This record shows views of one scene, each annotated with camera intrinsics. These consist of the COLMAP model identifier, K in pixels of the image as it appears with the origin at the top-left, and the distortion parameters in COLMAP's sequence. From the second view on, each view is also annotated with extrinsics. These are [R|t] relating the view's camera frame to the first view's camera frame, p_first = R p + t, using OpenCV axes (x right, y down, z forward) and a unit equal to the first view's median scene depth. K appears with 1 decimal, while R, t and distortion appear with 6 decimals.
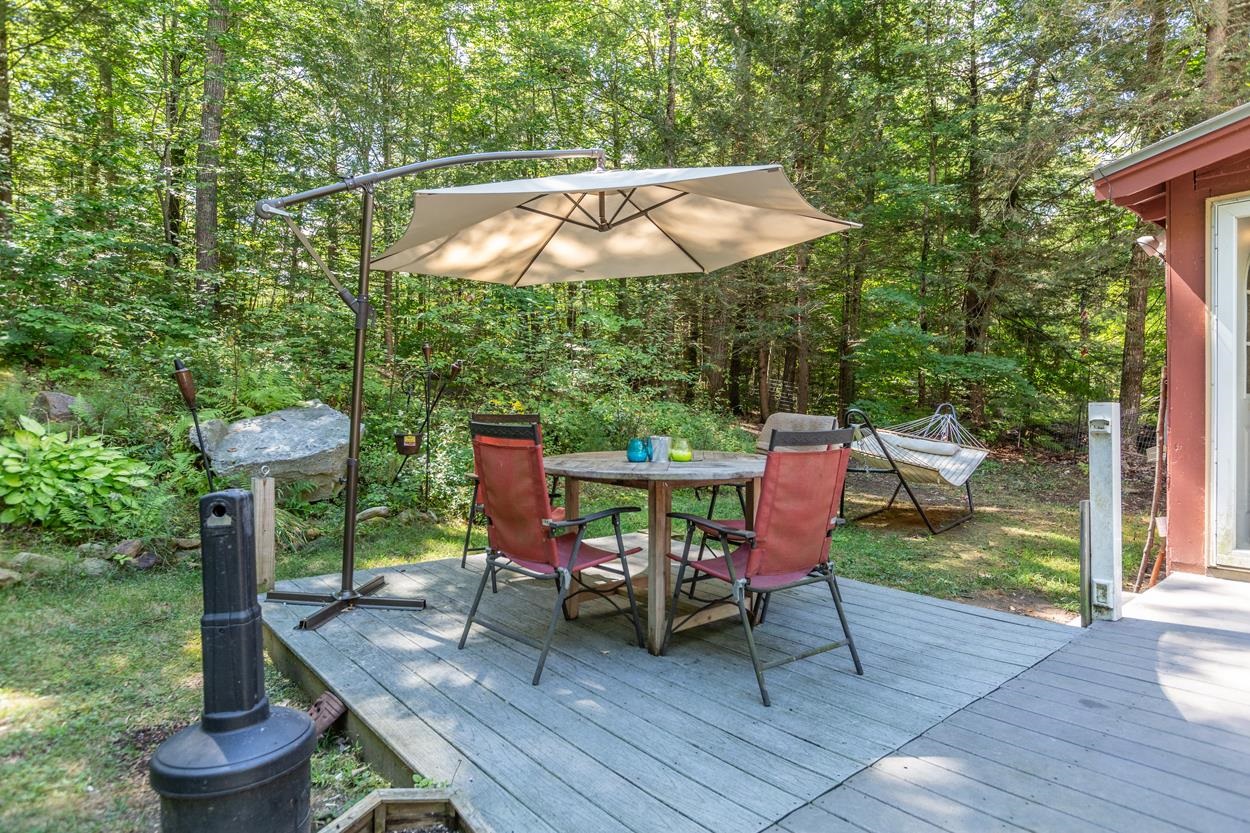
lens RADIAL K [[712.7, 0, 625.0], [0, 712.7, 416.5], [0, 0, 1]] dist [-0.018100, -0.000651]
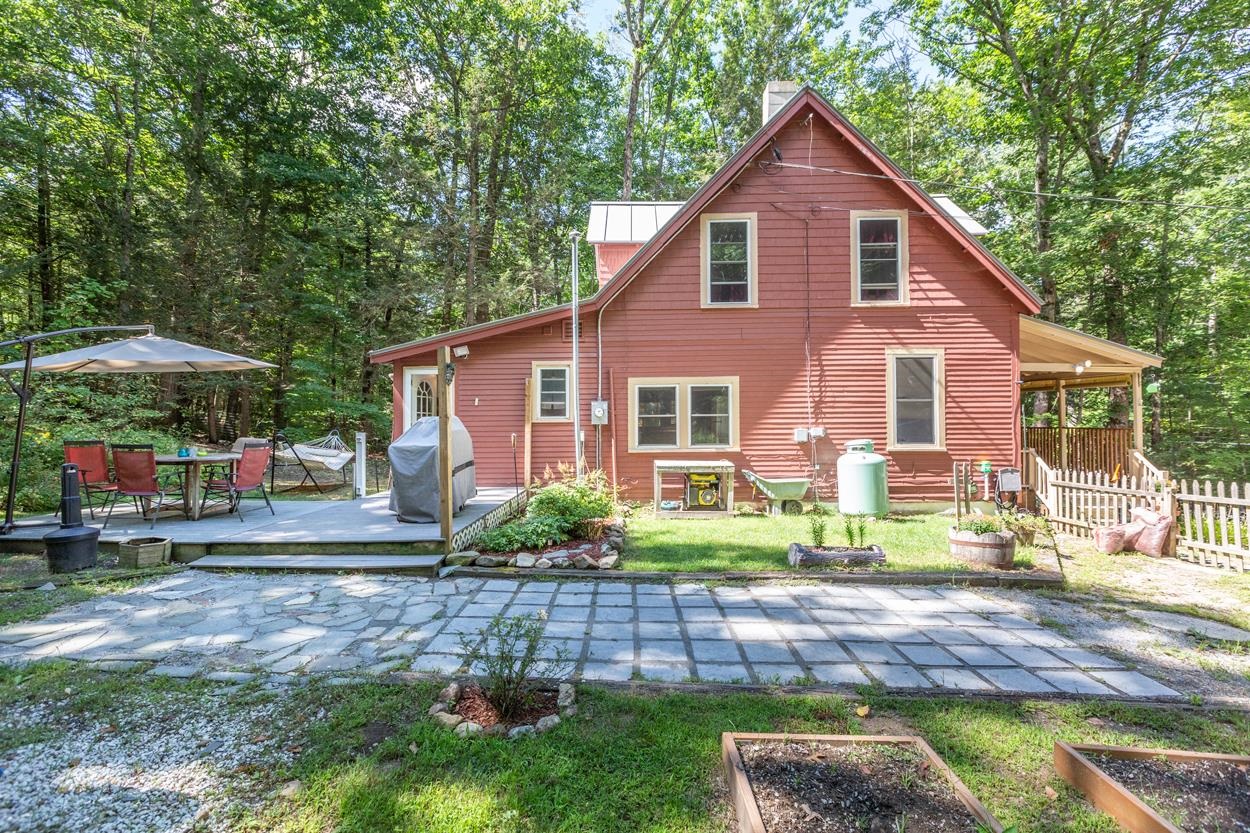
lens RADIAL K [[551.7, 0, 625.0], [0, 551.7, 416.5], [0, 0, 1]] dist [0.001518, 0.000269]
pose [[0.656652, 0.012954, 0.754083, -0.431194], [0.012754, 0.999519, -0.028276, -0.008142], [-0.754086, 0.028185, 0.656170, -1.539336]]
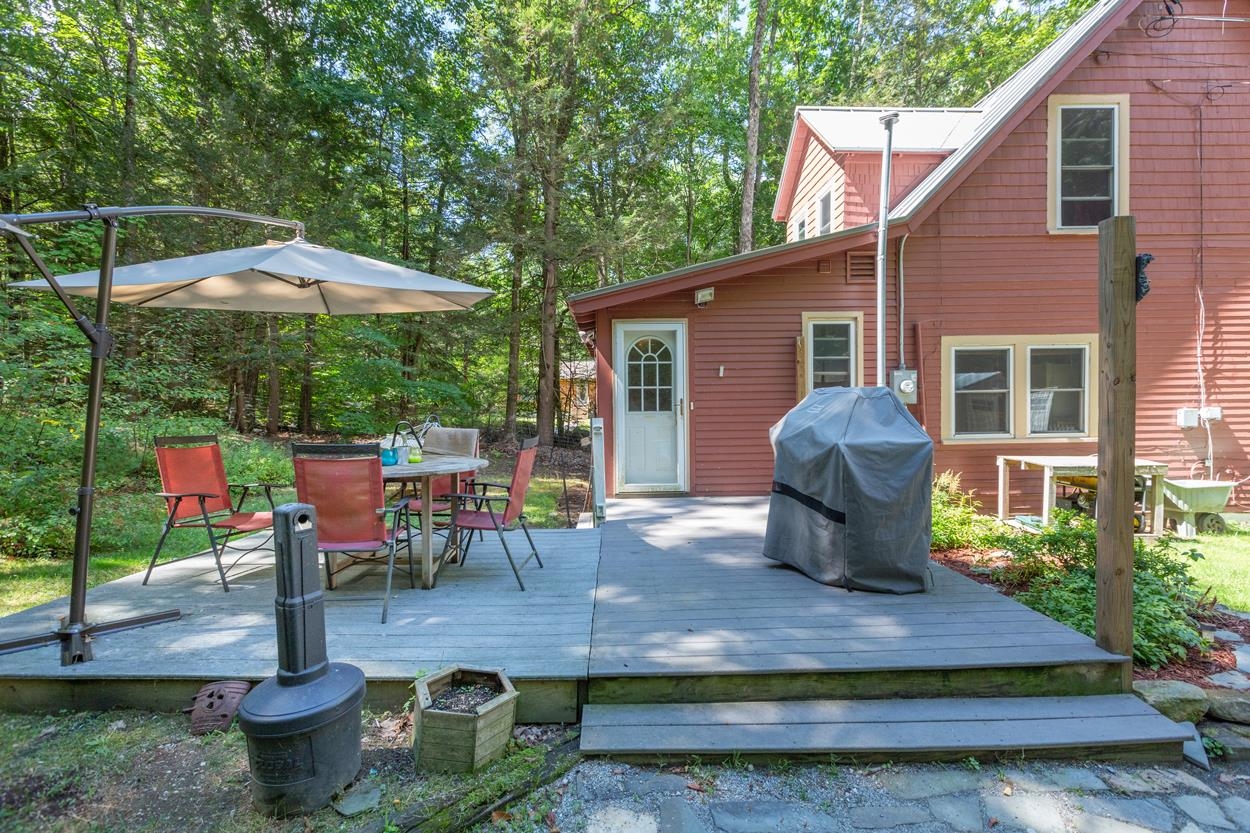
lens RADIAL K [[551.7, 0, 625.0], [0, 551.7, 416.5], [0, 0, 1]] dist [0.001518, 0.000269]
pose [[0.625884, -0.013046, 0.779807, -0.511693], [0.018503, 0.999827, 0.001875, -0.026917], [-0.779697, 0.013255, 0.626017, -0.070076]]
